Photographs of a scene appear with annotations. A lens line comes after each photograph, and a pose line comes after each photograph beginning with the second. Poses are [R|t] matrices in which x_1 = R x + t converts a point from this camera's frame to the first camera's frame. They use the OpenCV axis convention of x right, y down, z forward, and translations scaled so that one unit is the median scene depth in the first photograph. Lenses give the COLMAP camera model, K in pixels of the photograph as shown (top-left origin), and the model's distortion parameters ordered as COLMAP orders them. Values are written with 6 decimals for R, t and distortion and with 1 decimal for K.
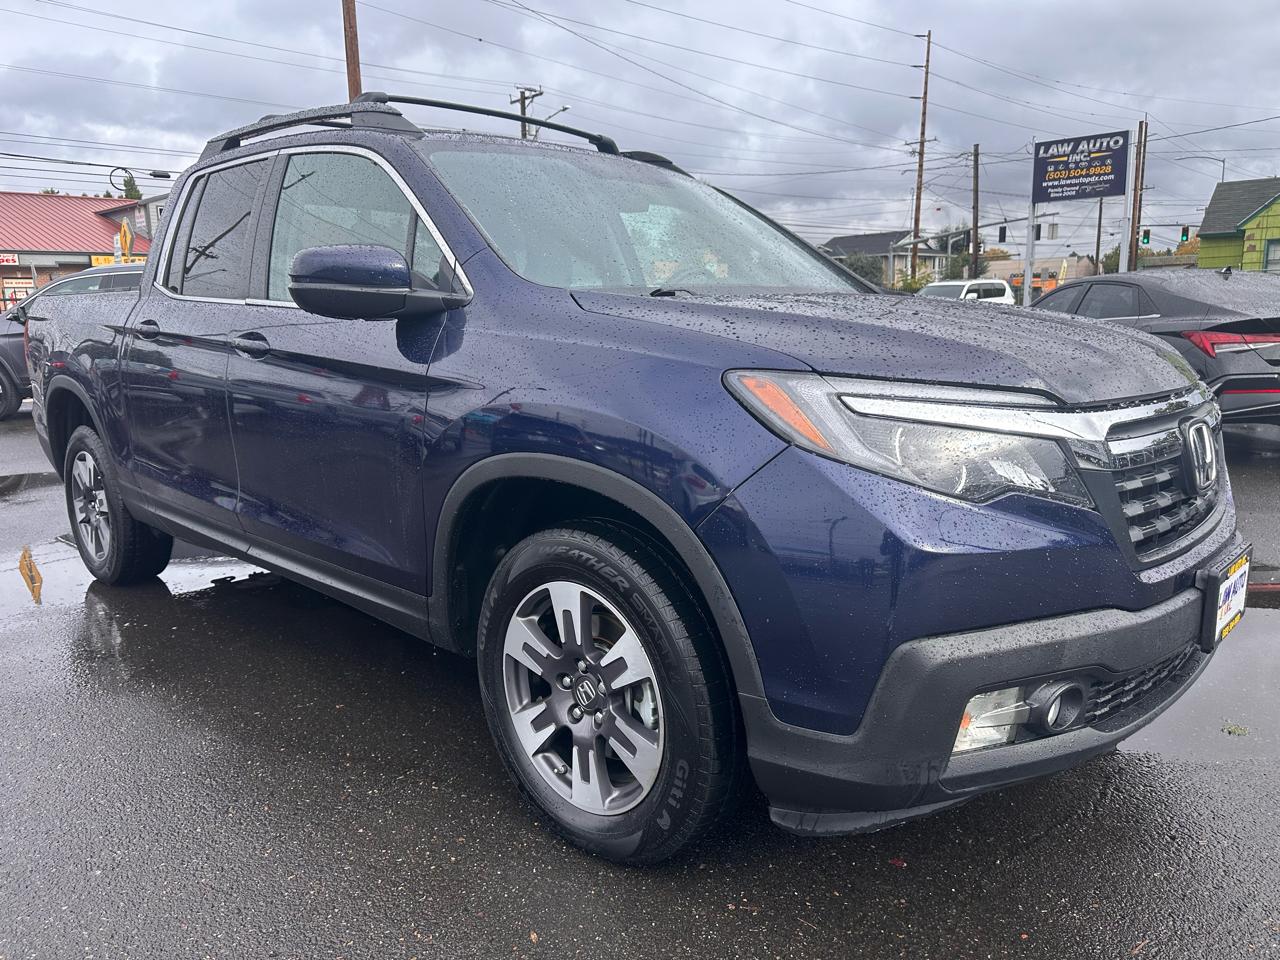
lens RADIAL K [[912.0, 0, 640.6], [0, 912.0, 483.5], [0, 0, 1]] dist [0.004096, -0.007427]
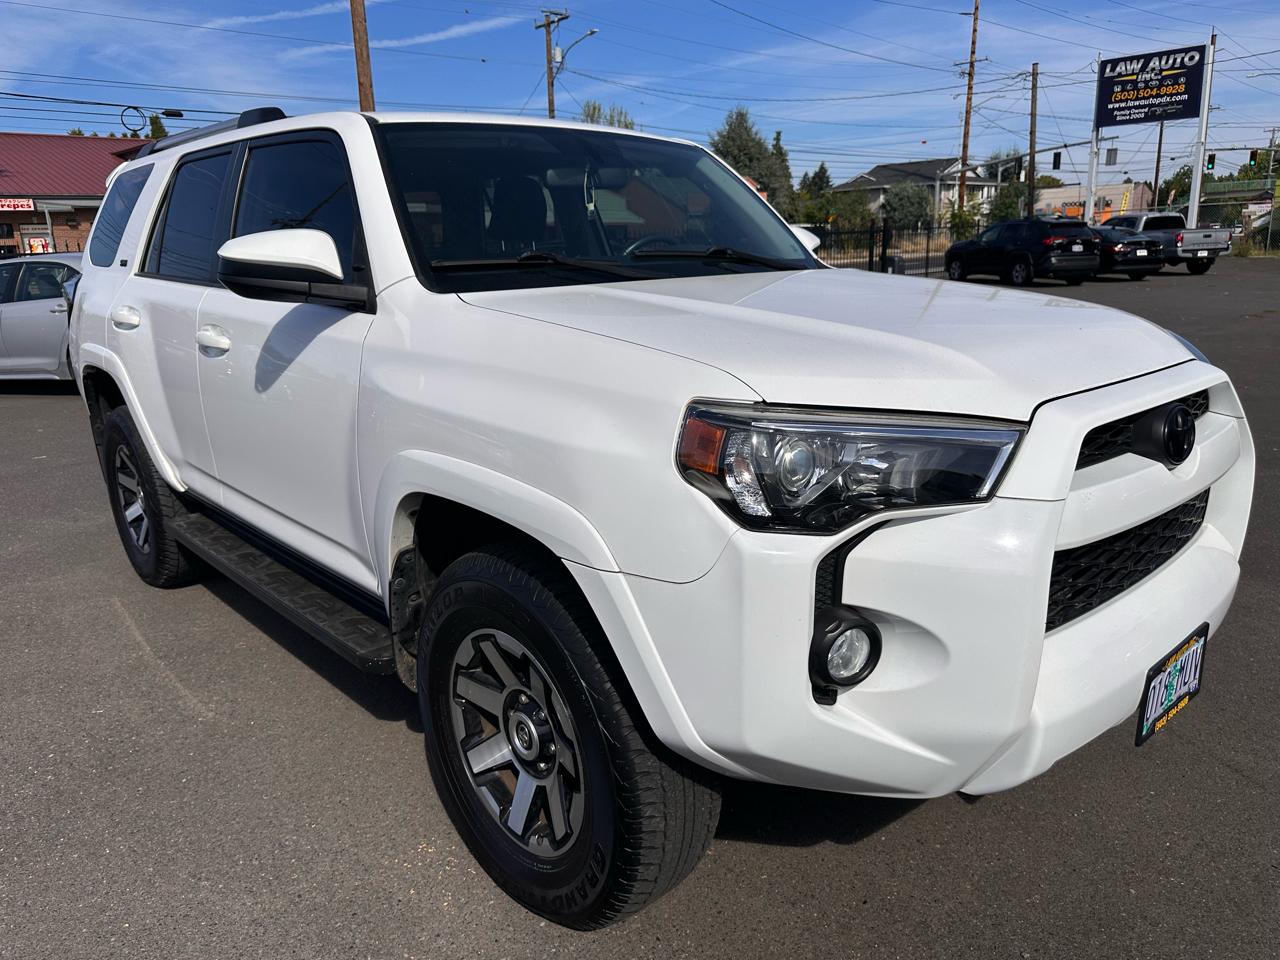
lens RADIAL K [[919.5, 0, 640.0], [0, 919.5, 480.0], [0, 0, 1]] dist [-0.007717, 0.000917]
pose [[0.999247, -0.002419, -0.038727, 0.001994], [0.004875, 0.997974, 0.063431, -0.008199], [0.038495, -0.063572, 0.997235, 0.023105]]
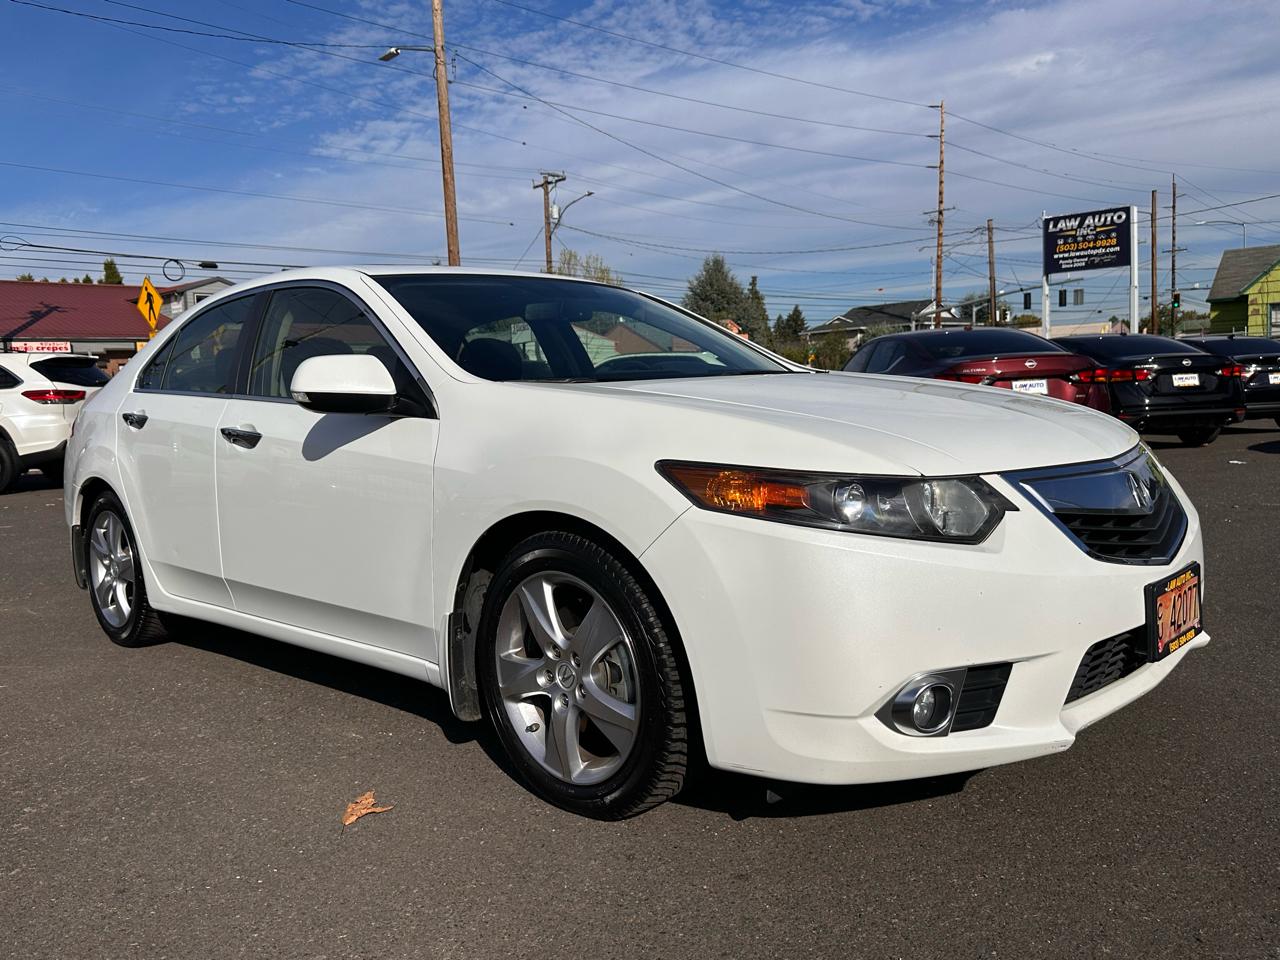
lens RADIAL K [[1012.6, 0, 640.0], [0, 1012.6, 480.0], [0, 0, 1]] dist [0.093436, -0.168764]
pose [[0.999779, -0.020800, -0.003084, -0.026537], [0.020393, 0.994878, -0.099000, 0.025012], [0.005127, 0.098916, 0.995083, -0.106168]]
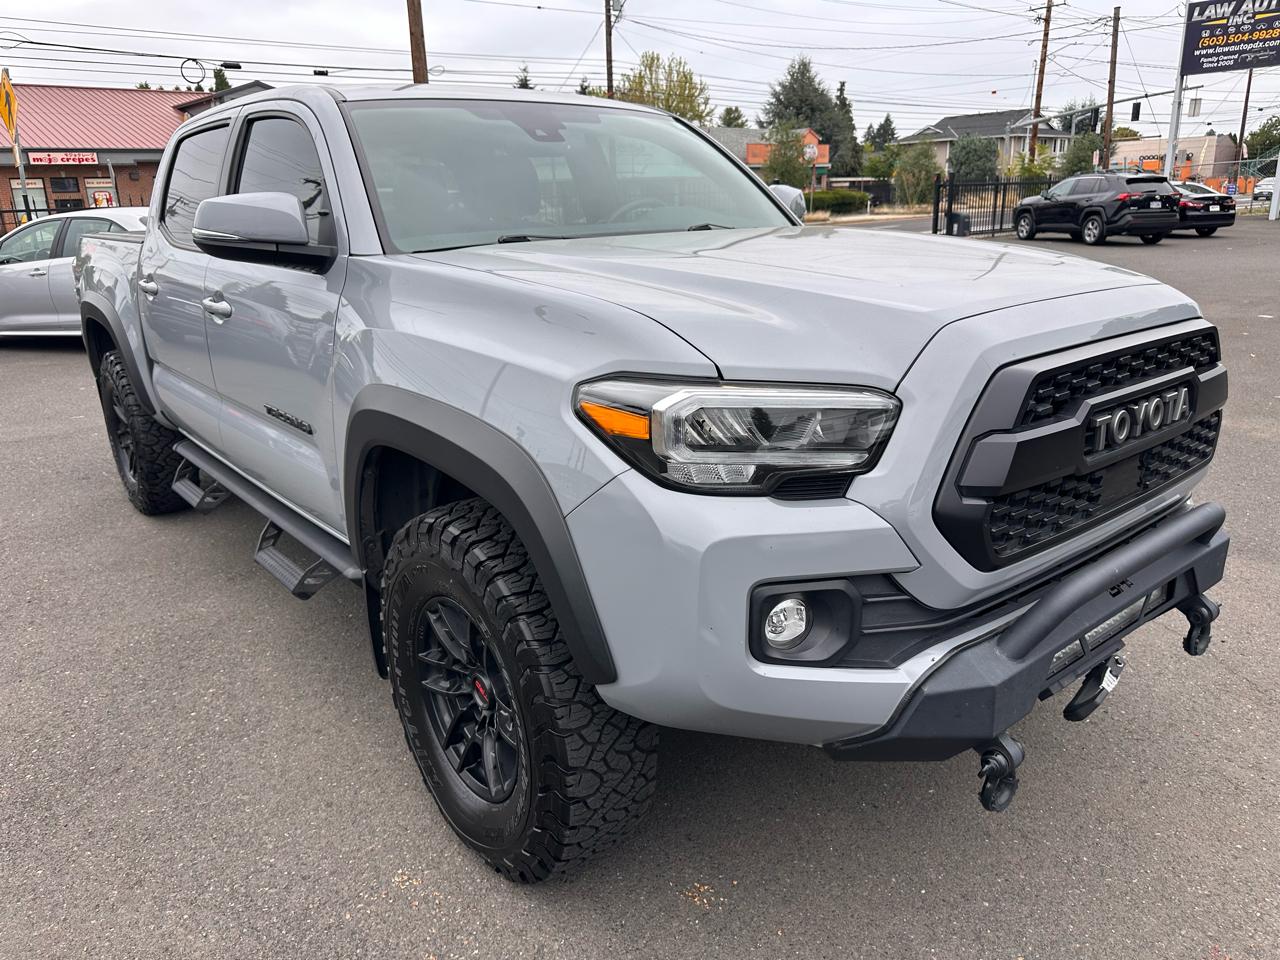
lens RADIAL K [[919.8, 0, 643.3], [0, 919.8, 479.3], [0, 0, 1]] dist [-0.013983, 0.005774]
pose [[0.995505, 0.018064, -0.092973, 0.003416], [-0.007852, 0.994005, 0.109056, -0.009582], [0.094385, -0.107836, 0.989678, 0.028794]]
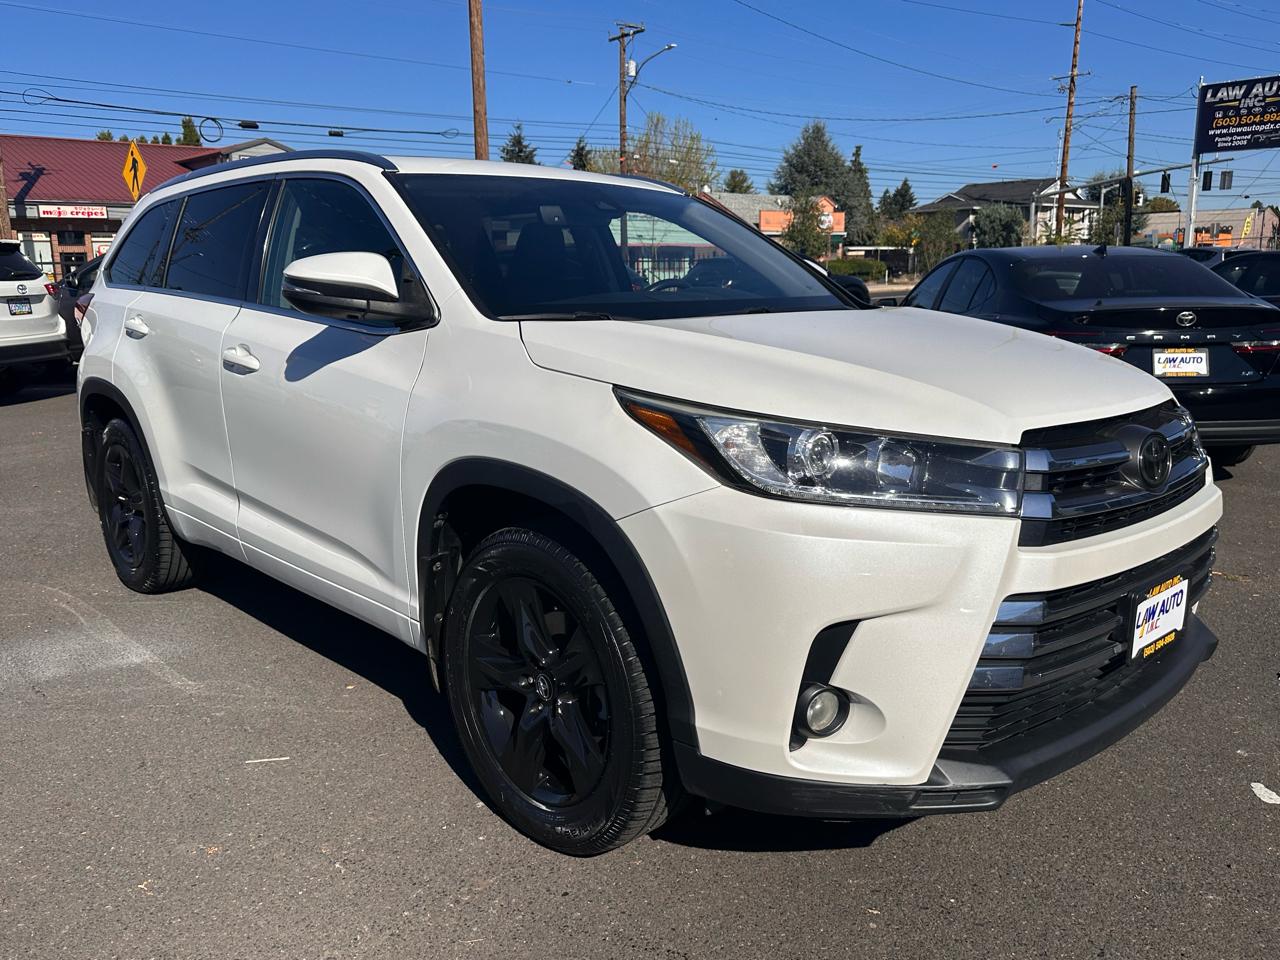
lens RADIAL K [[1041.0, 0, 637.7], [0, 1041.0, 477.7], [0, 0, 1]] dist [-0.001281, 0.001525]
pose [[0.995749, 0.025858, -0.088403, -0.010241], [-0.024639, 0.999586, 0.014858, 0.004782], [0.088750, -0.012616, 0.995974, -0.043307]]
